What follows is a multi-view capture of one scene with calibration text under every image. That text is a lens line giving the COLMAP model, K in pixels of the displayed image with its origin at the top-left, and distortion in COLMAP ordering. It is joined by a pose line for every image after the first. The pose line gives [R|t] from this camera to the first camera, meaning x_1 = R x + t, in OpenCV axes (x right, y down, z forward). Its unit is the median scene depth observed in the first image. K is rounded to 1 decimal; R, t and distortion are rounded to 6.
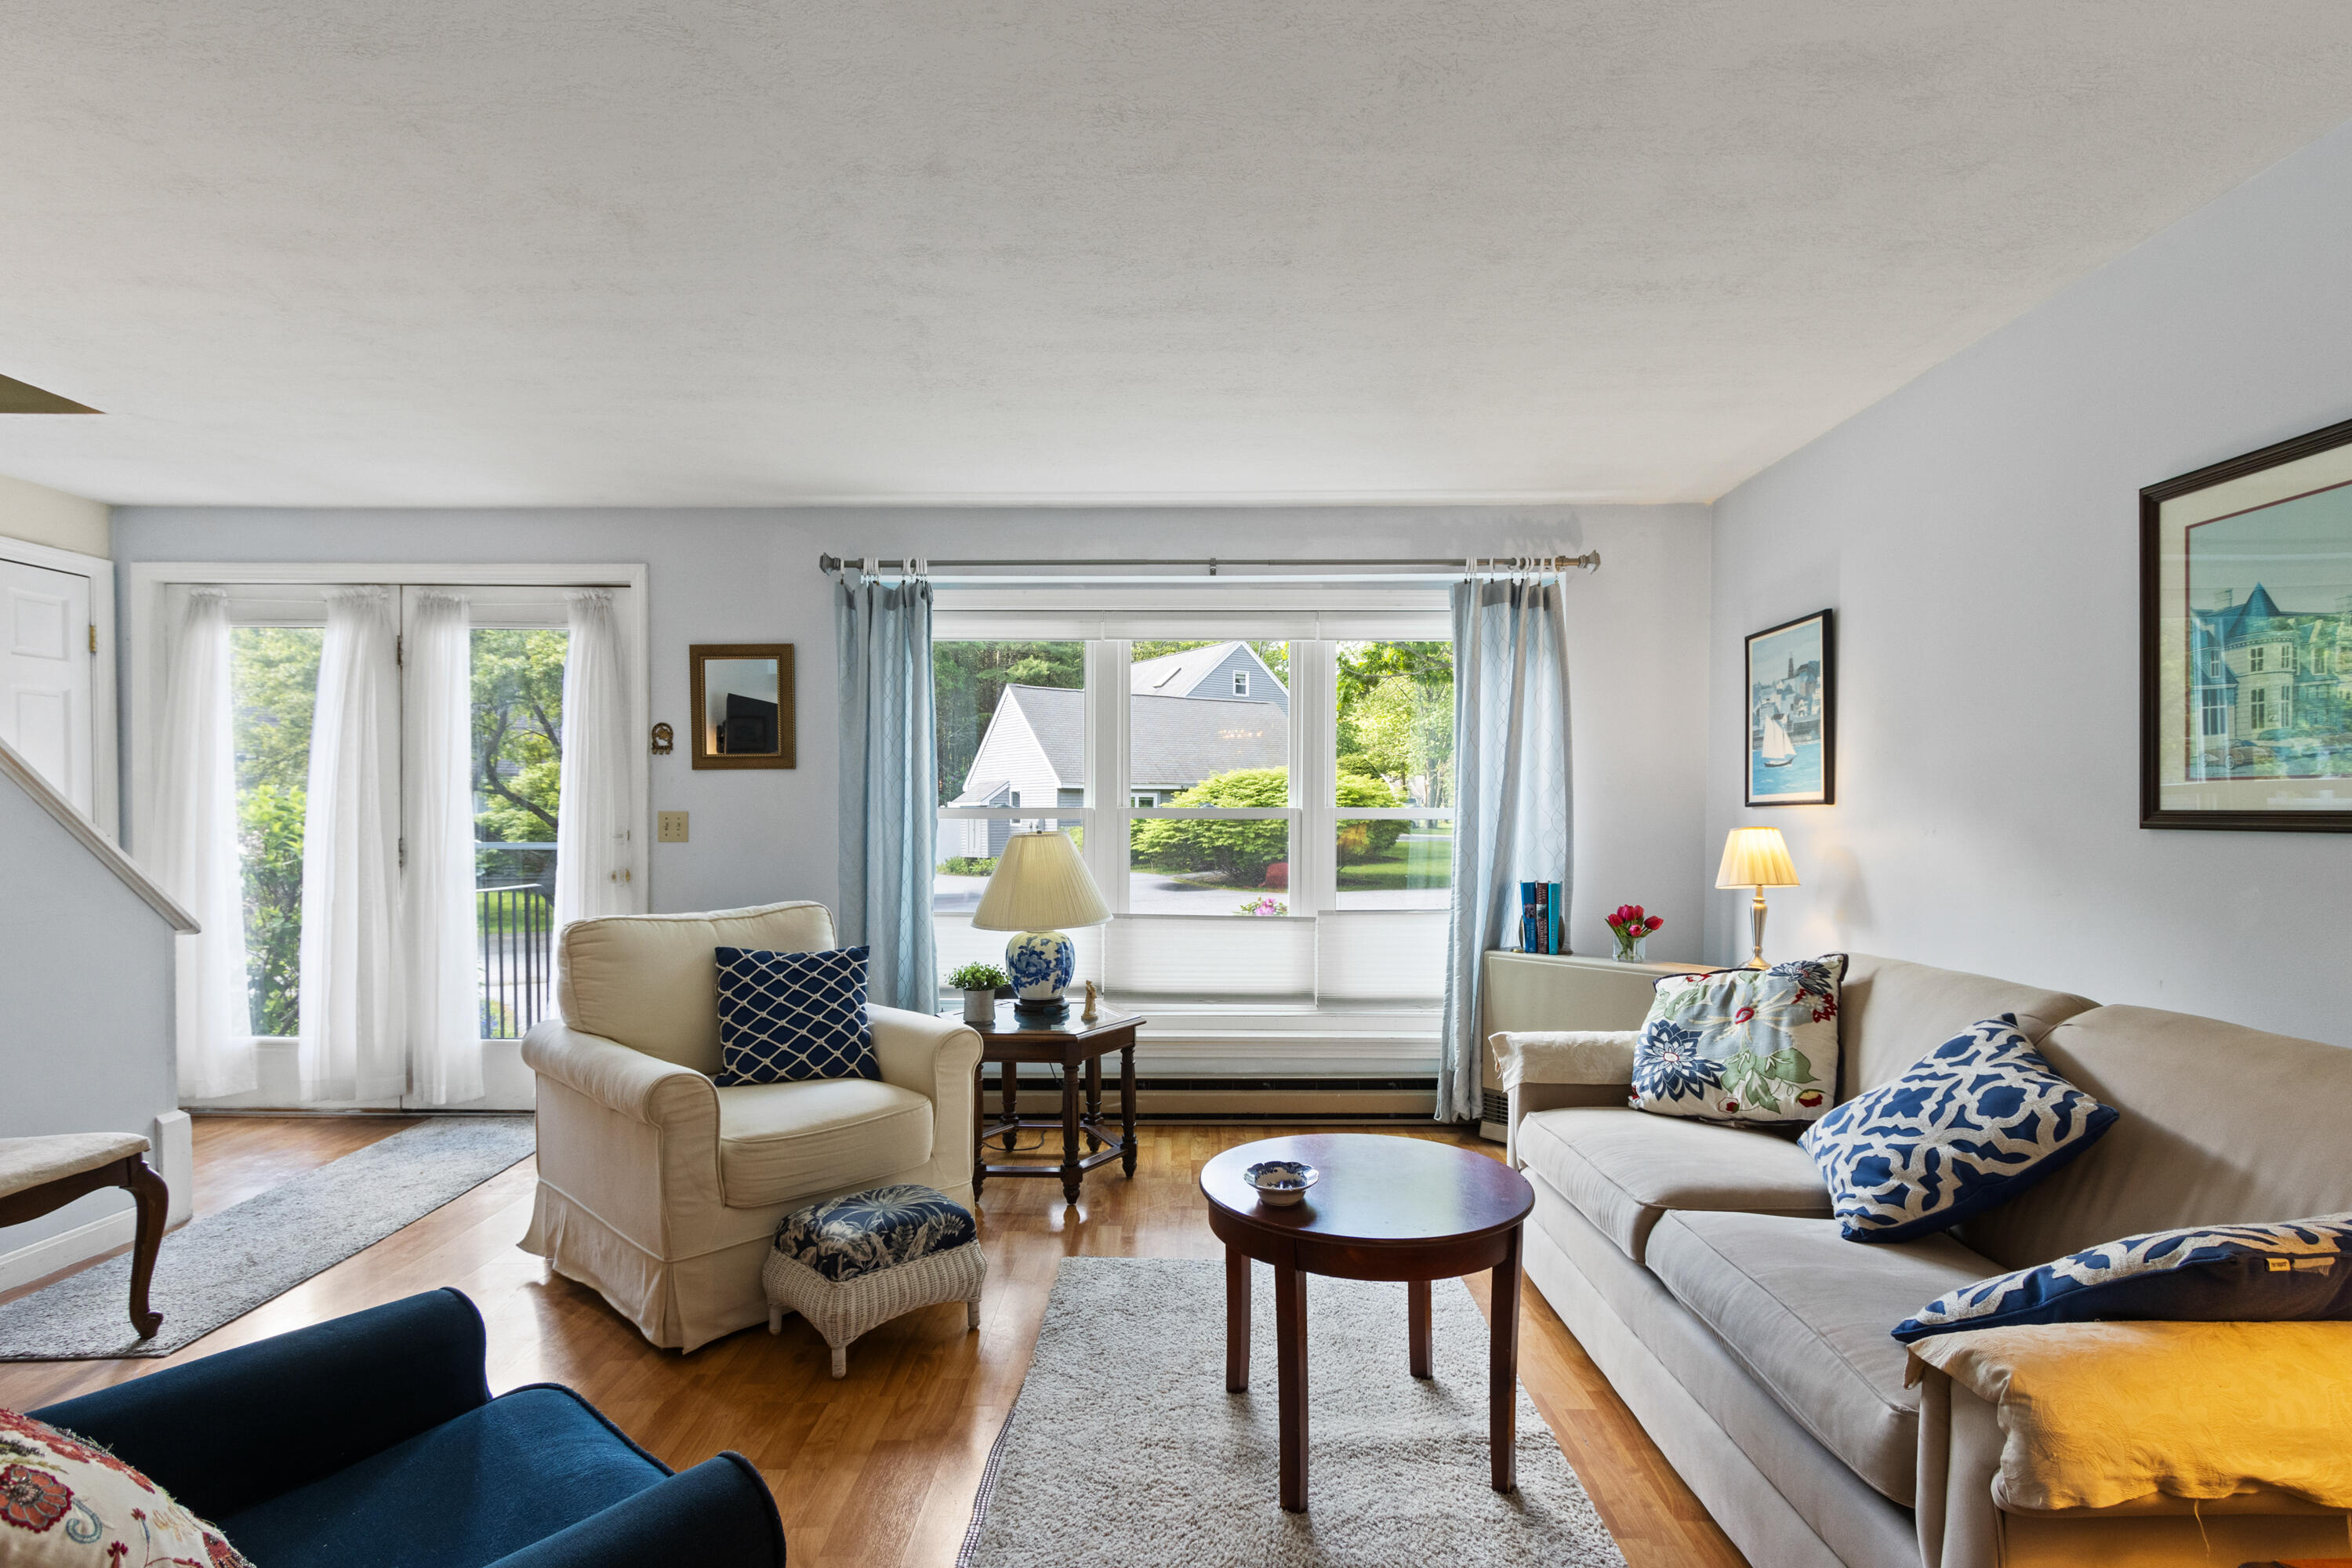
lens RADIAL K [[1124.1, 0, 1167.8], [0, 1124.1, 831.9], [0, 0, 1]] dist [0.003780, 0.000005]
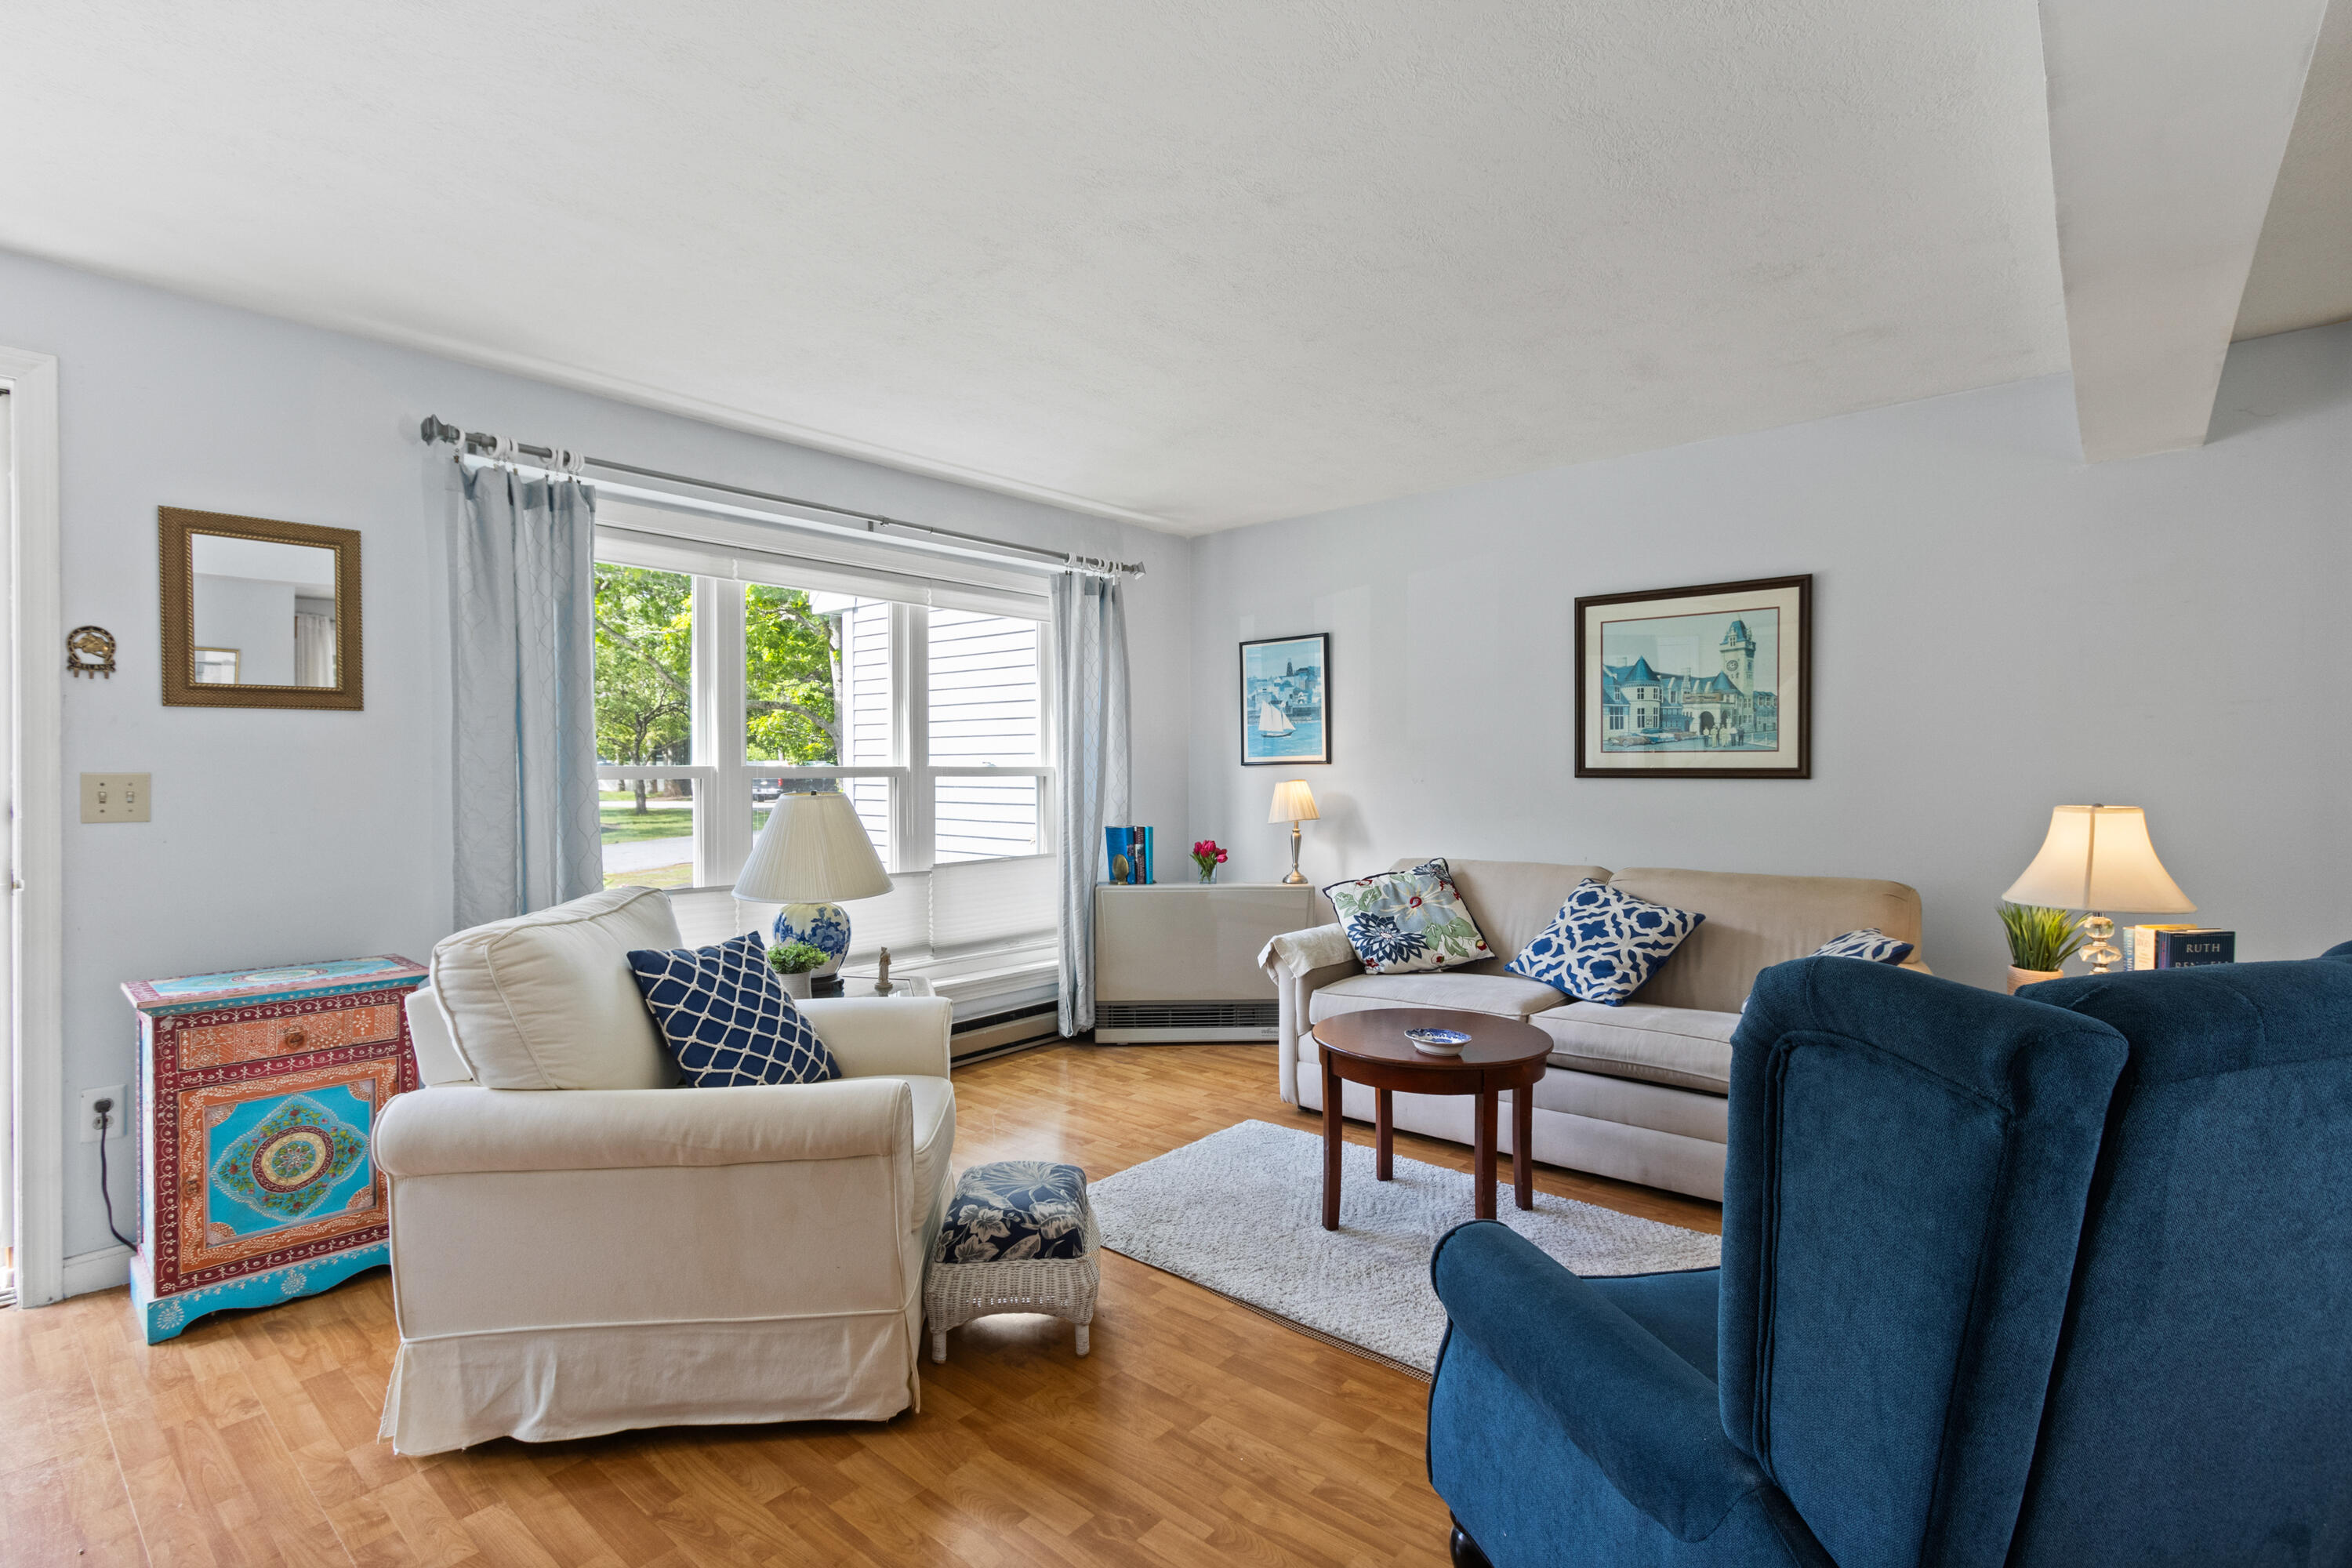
lens RADIAL K [[1095.8, 0, 1166.9], [0, 1095.8, 777.2], [0, 0, 1]] dist [-0.000901, -0.000266]
pose [[0.648794, -0.007670, 0.760925, -0.628518], [0.015686, 0.999872, -0.003295, -0.005279], [-0.760802, 0.014074, 0.648831, 0.213888]]
